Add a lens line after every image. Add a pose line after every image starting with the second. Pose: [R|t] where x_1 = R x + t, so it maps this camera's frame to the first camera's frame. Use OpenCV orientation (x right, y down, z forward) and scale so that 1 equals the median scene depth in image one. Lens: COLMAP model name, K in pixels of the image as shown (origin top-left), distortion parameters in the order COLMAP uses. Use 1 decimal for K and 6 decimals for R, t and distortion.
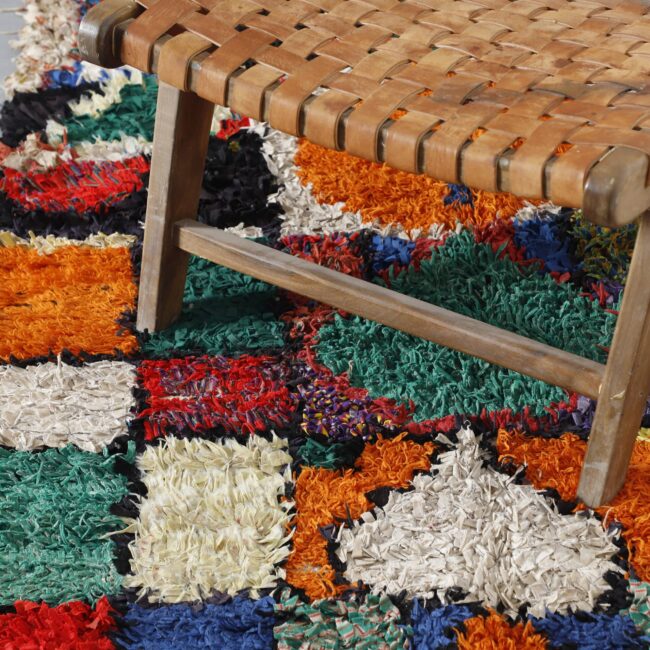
lens RADIAL K [[1573.1, 0, 301.4], [0, 1573.1, 324.9], [0, 0, 1]] dist [0.029946, 0.627082]
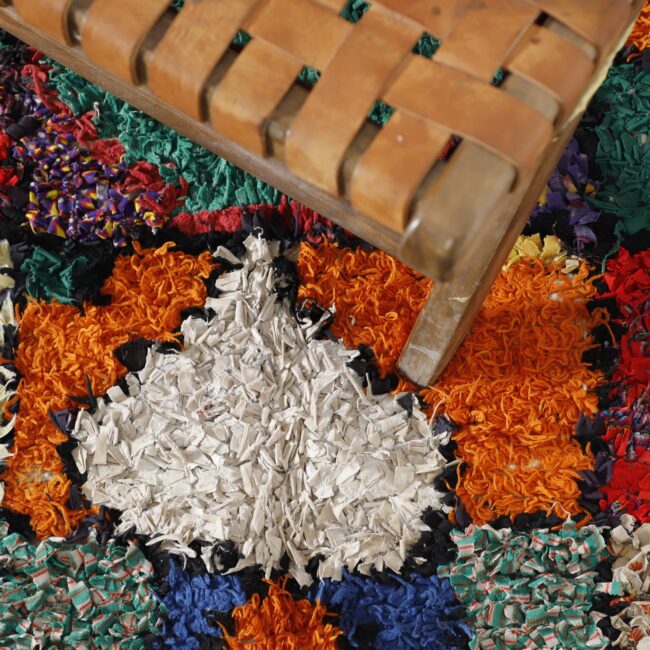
lens RADIAL K [[1534.5, 0, 325.0], [0, 1534.5, 325.0], [0, 0, 1]] dist [0.114615, 0.882189]
pose [[0.997013, -0.027673, 0.072110, 0.091345], [-0.017920, 0.825262, 0.564466, -0.322816], [-0.075130, -0.564072, 0.822300, 0.433244]]
